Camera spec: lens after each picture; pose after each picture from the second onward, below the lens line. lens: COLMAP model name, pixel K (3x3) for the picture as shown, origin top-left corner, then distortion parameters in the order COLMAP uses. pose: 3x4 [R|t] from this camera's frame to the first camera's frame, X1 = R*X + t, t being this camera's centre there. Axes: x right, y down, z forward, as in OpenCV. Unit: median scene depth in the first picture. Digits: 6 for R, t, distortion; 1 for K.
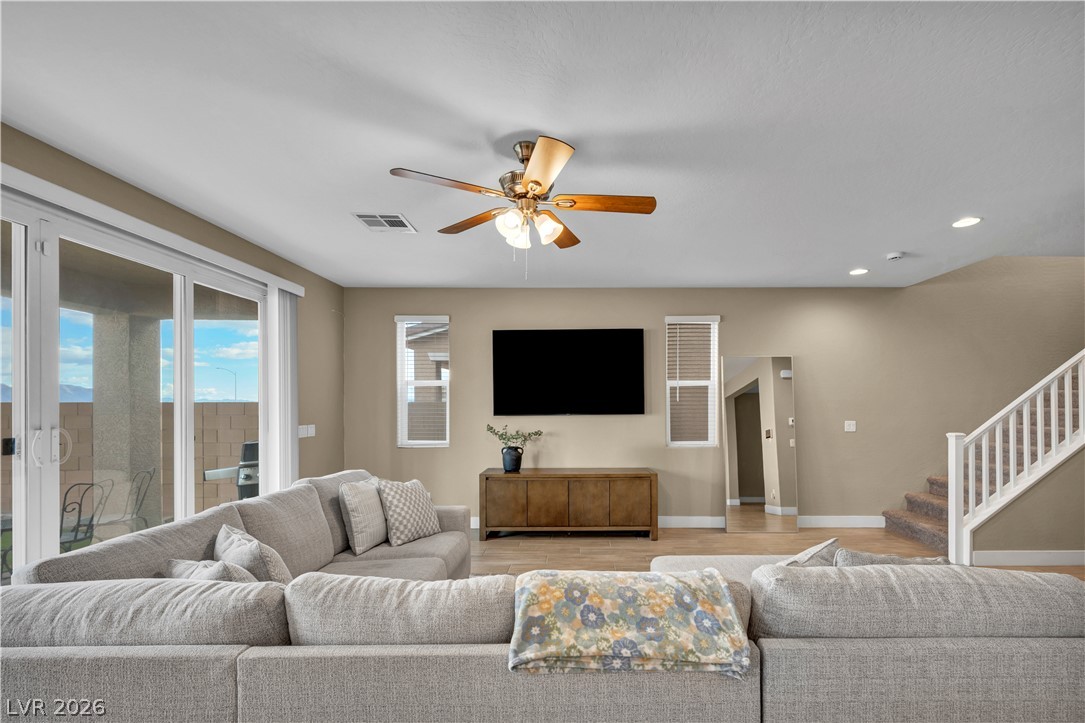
lens RADIAL K [[458.8, 0, 578.4], [0, 458.8, 398.3], [0, 0, 1]] dist [0.001151, -0.000020]
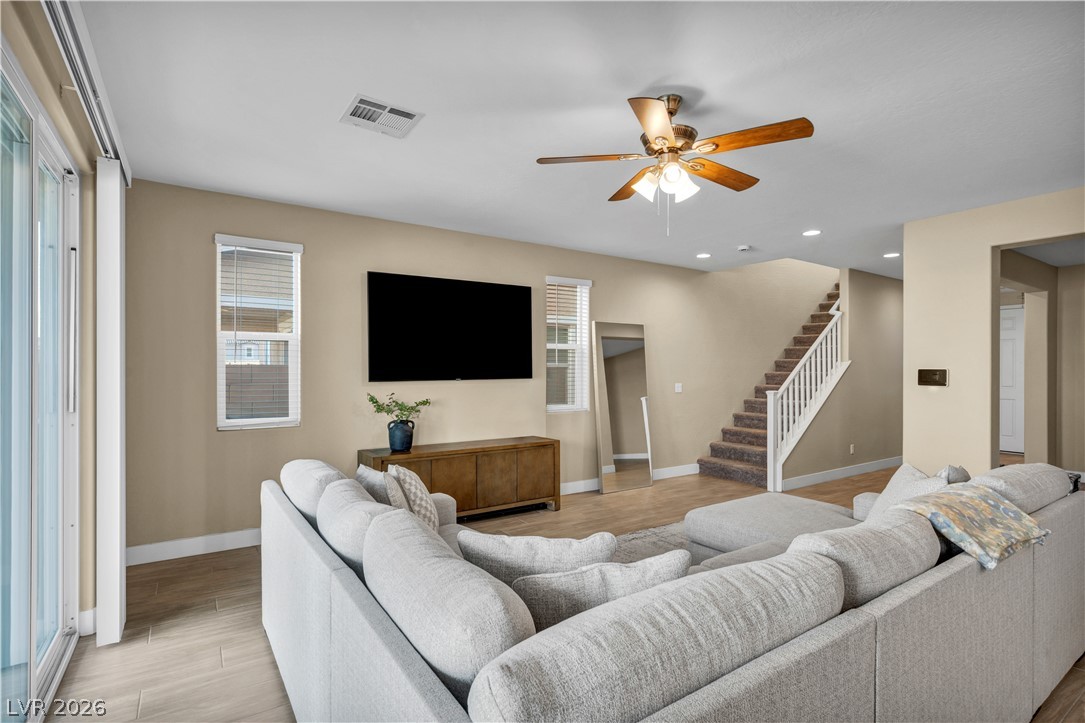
lens RADIAL K [[522.5, 0, 542.5], [0, 522.5, 361.5], [0, 0, 1]] dist [0.000167, 0.000049]
pose [[0.833221, 0.011455, 0.552822, -0.443791], [-0.008479, 0.999933, -0.007939, 0.008841], [-0.552875, 0.001927, 0.833262, 0.107497]]
